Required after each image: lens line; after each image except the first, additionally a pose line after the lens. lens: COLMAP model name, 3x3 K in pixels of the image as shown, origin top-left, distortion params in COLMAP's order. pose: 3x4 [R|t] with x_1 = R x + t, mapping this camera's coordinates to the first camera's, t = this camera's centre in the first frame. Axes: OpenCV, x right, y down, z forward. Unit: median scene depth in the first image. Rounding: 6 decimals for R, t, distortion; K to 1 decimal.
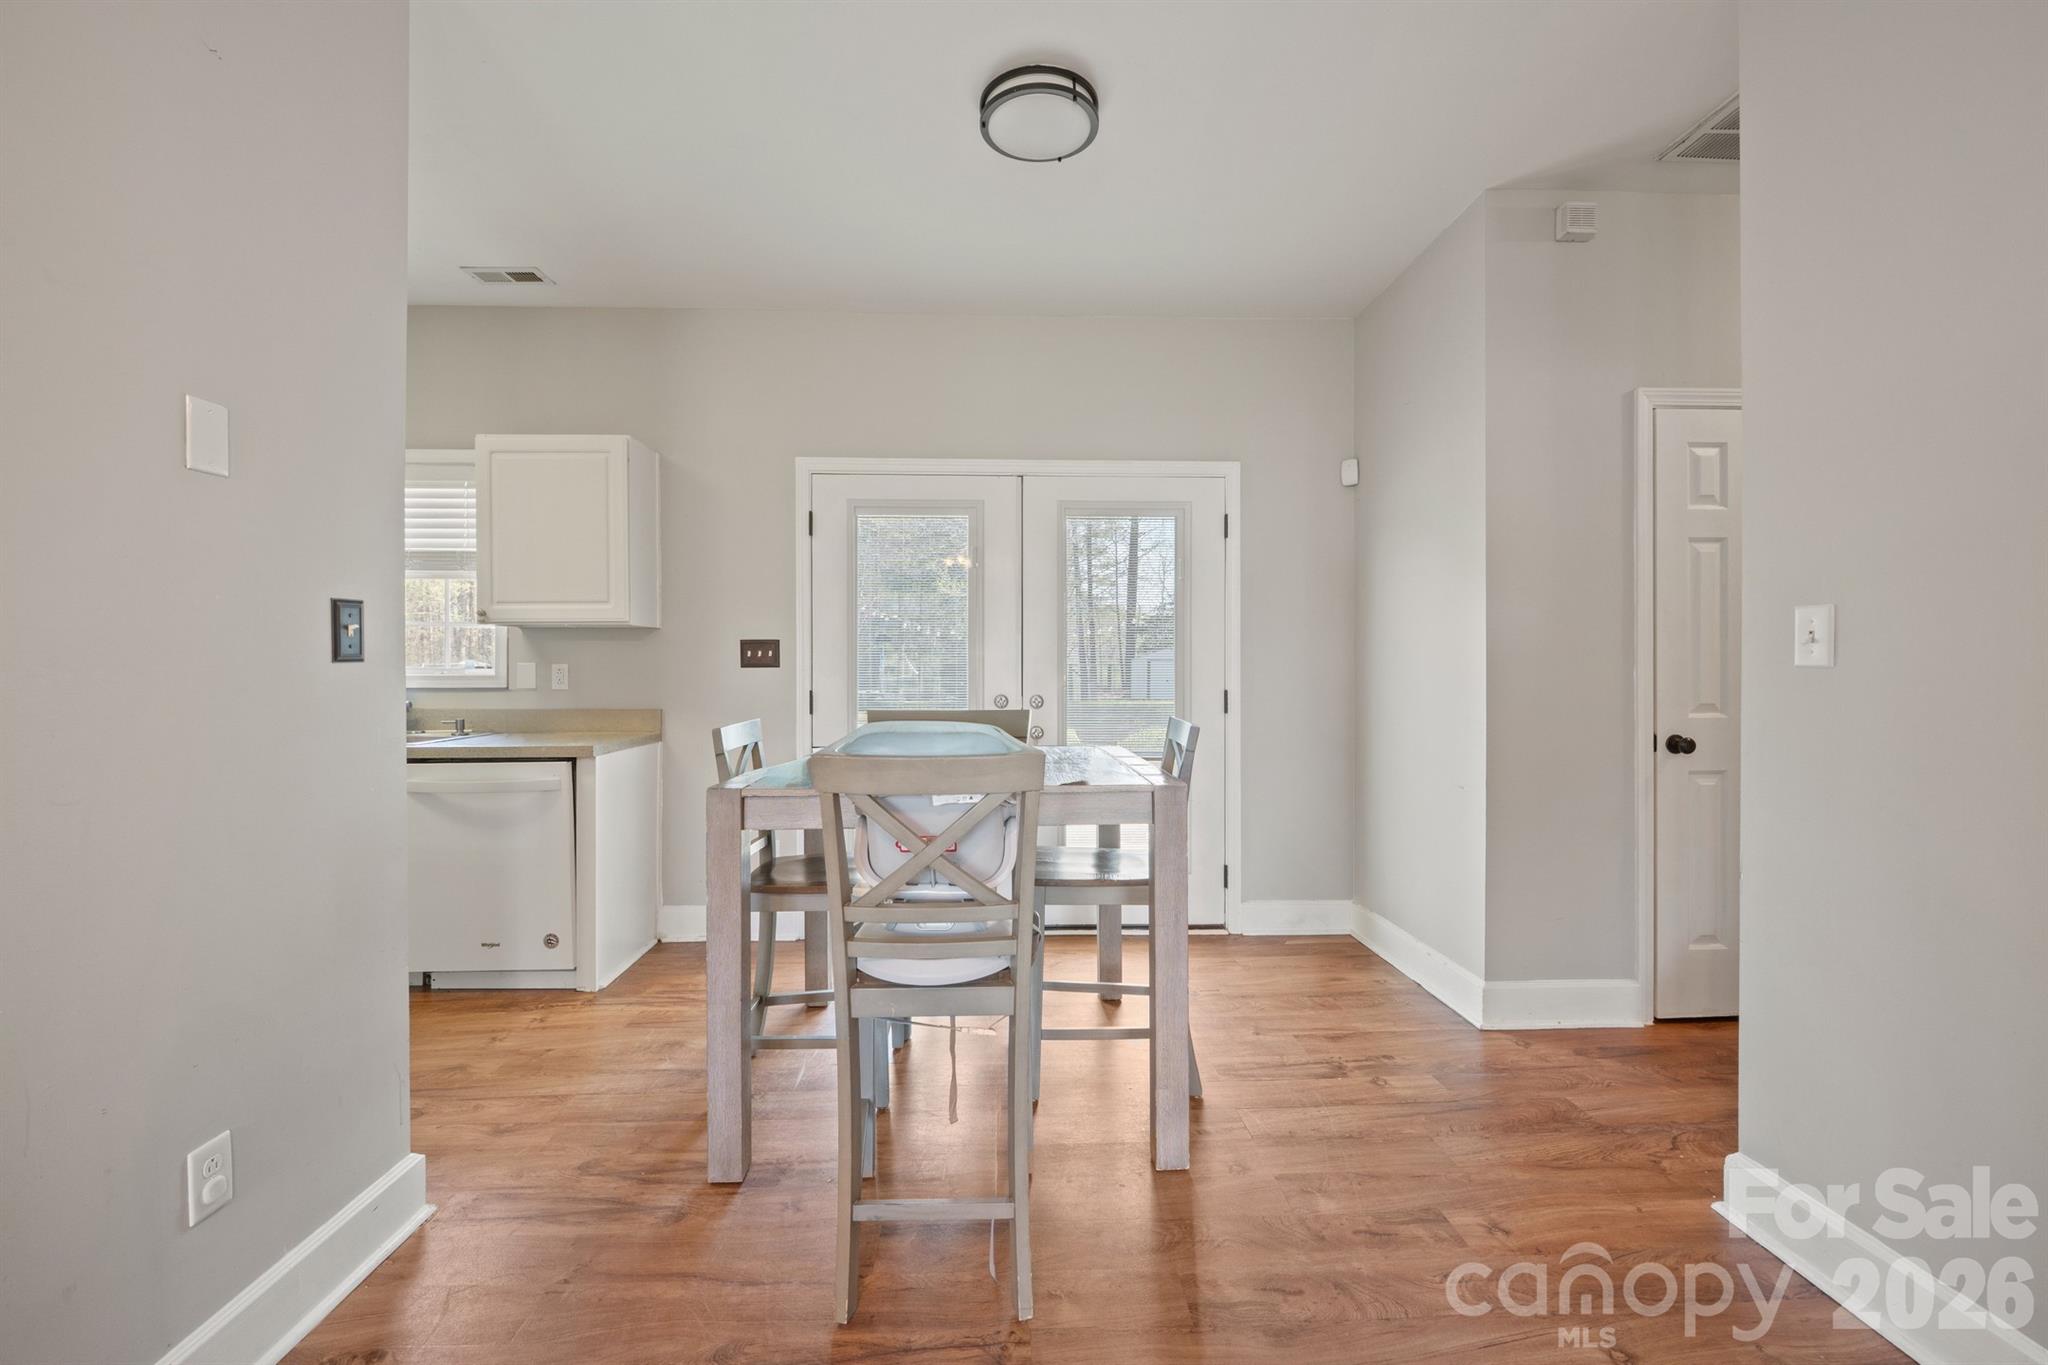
lens RADIAL K [[860.7, 0, 1024.1], [0, 860.7, 671.7], [0, 0, 1]] dist [-0.003229, -0.000330]
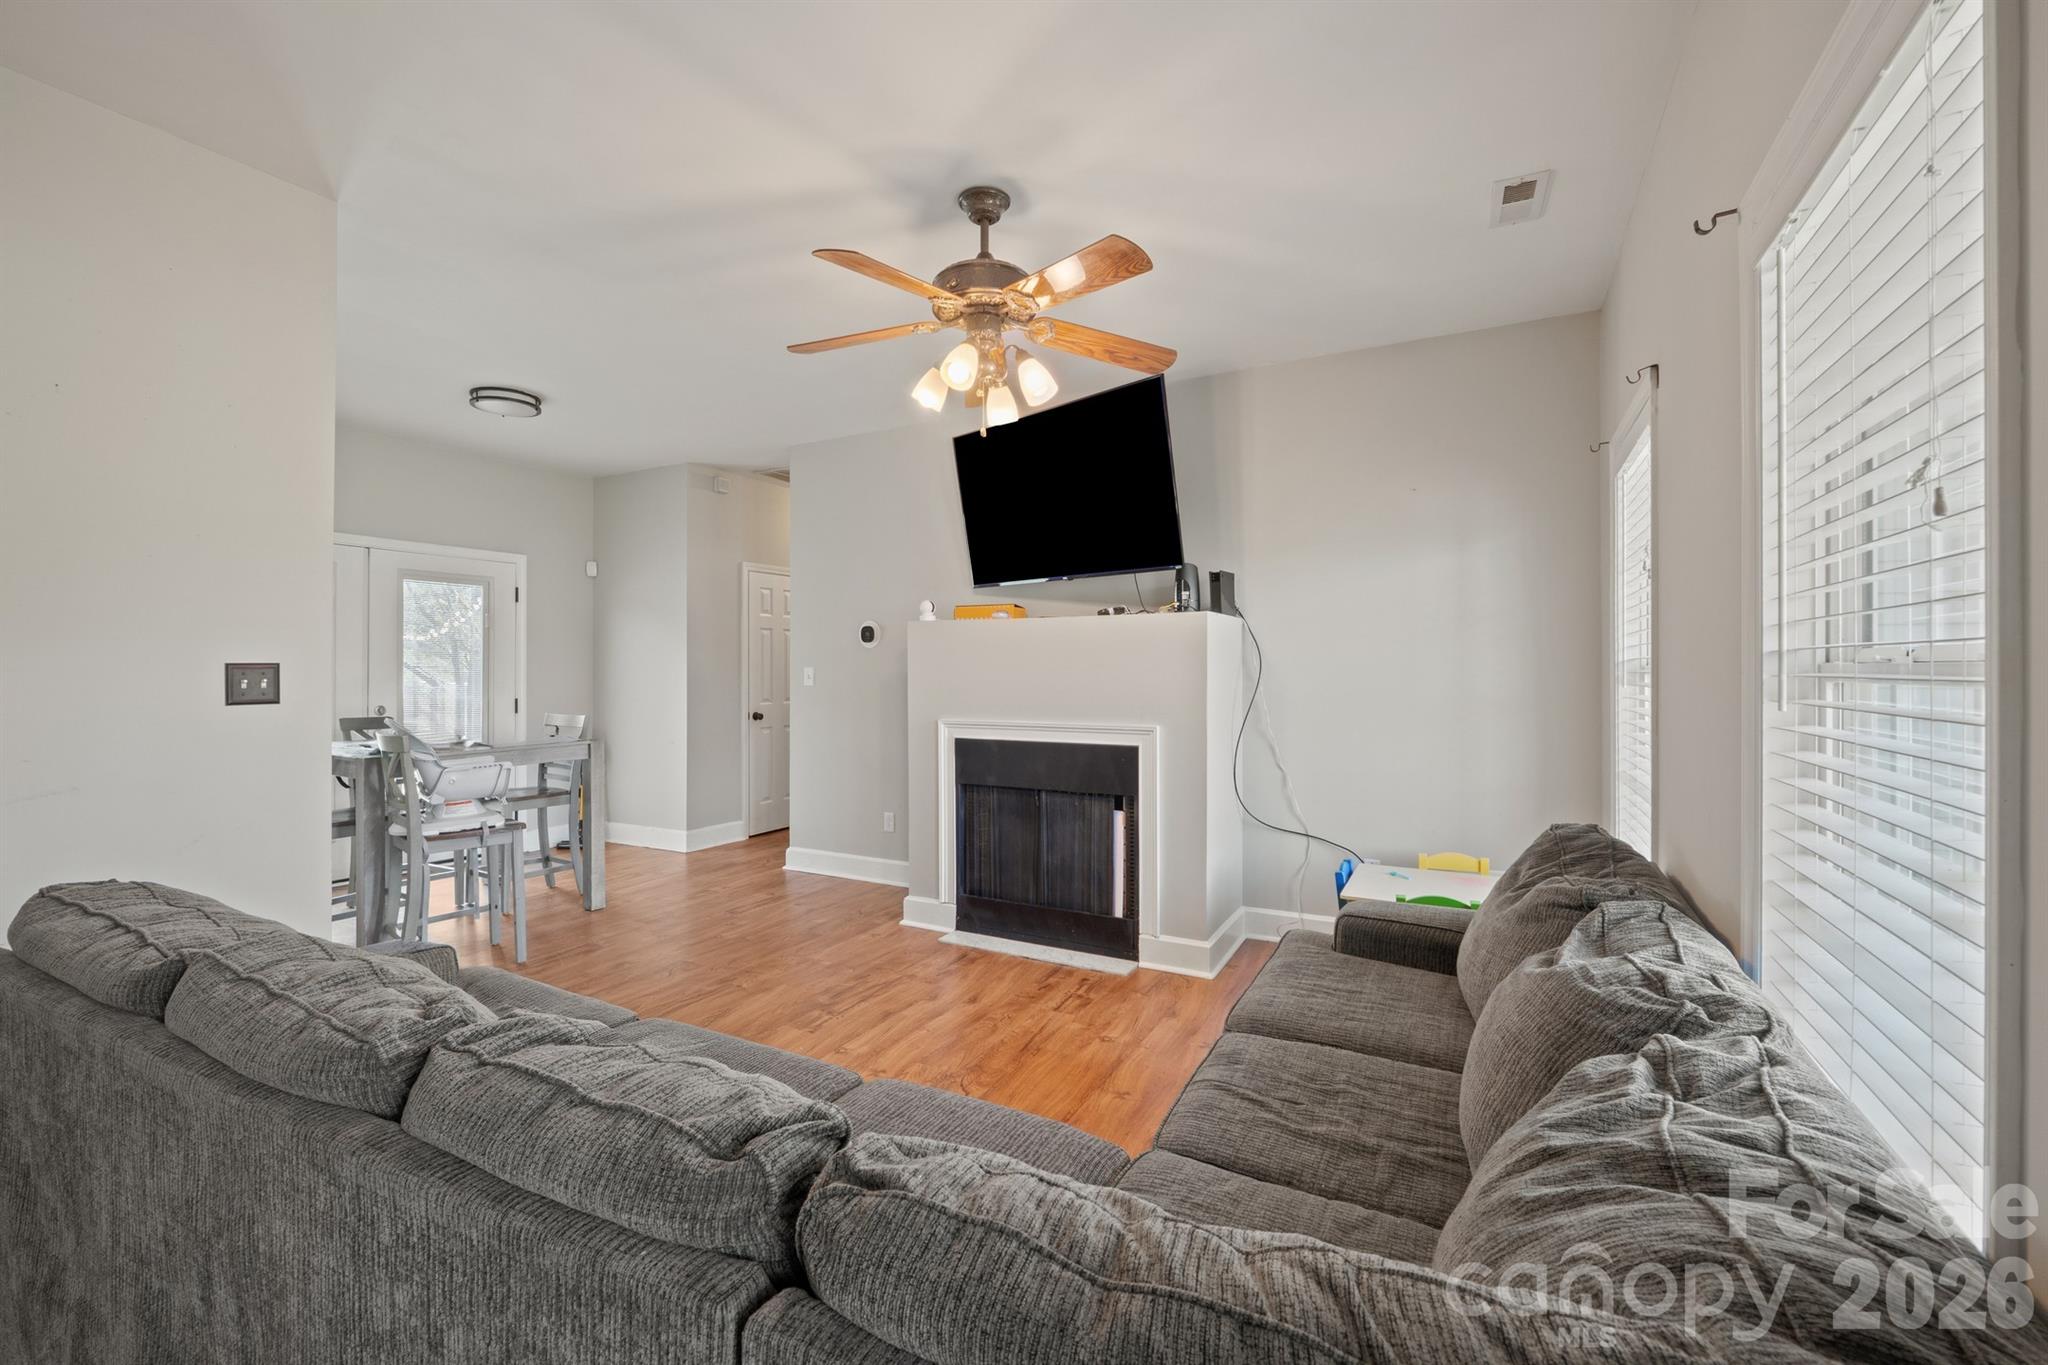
lens RADIAL K [[860.7, 0, 1024.1], [0, 860.7, 671.7], [0, 0, 1]] dist [-0.003229, -0.000330]
pose [[0.508504, -0.002533, 0.861056, -0.743628], [0.003424, 0.999994, 0.000920, -0.030433], [-0.861053, 0.002480, 0.508509, -0.686049]]
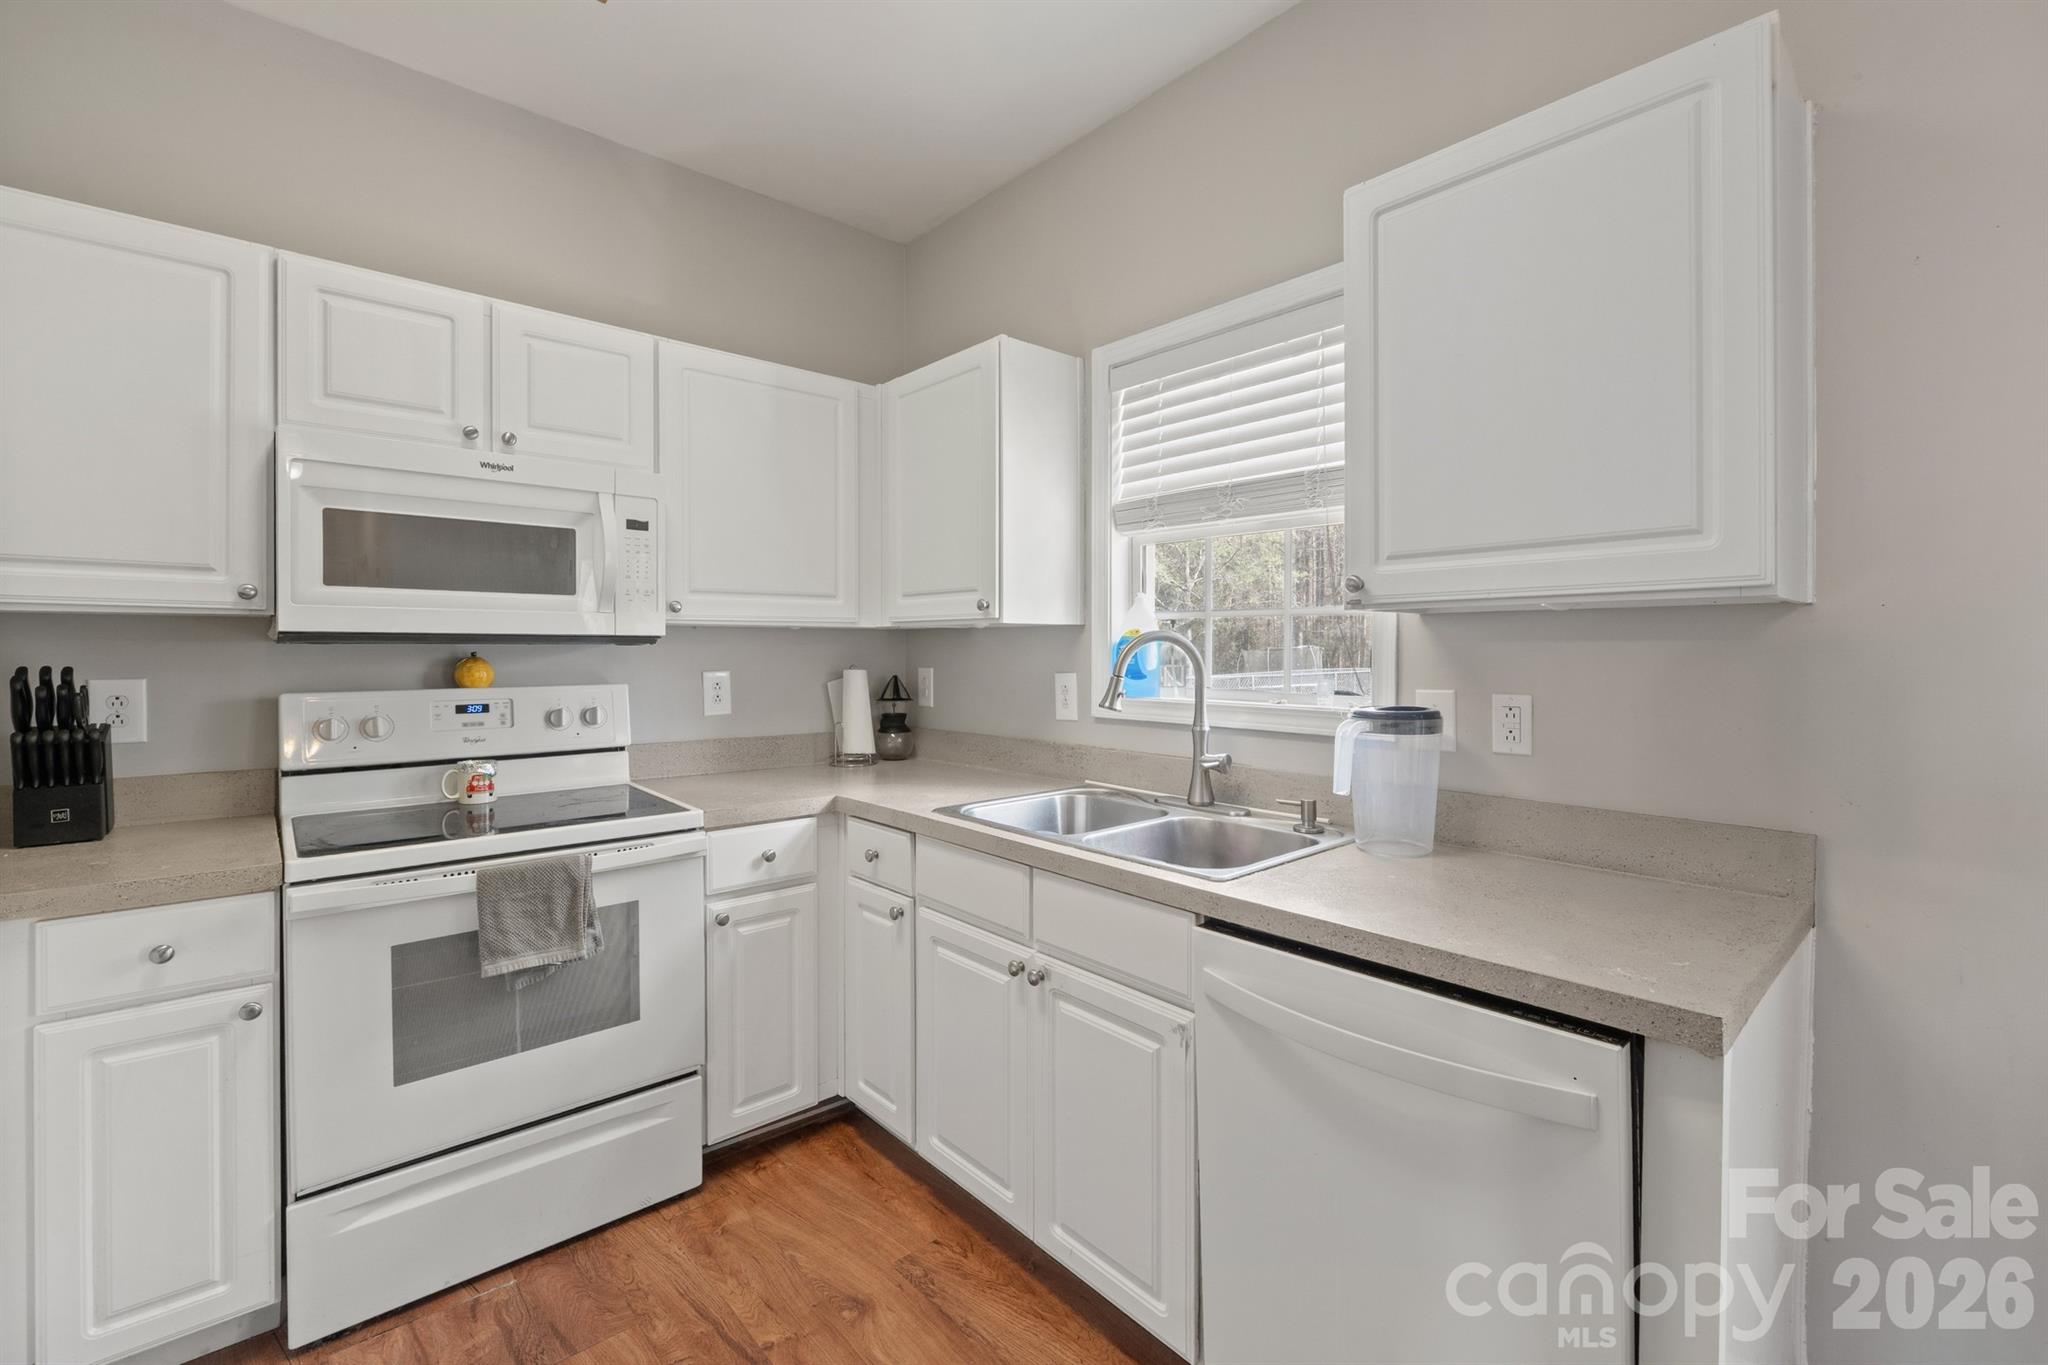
lens RADIAL K [[867.2, 0, 1030.3], [0, 867.2, 652.7], [0, 0, 1]] dist [-0.003580, -0.000754]
pose [[0.637179, 0.004690, -0.770702, -0.393729], [-0.004606, 0.999987, 0.002278, -0.033196], [0.770702, 0.002098, 0.637192, 0.587007]]
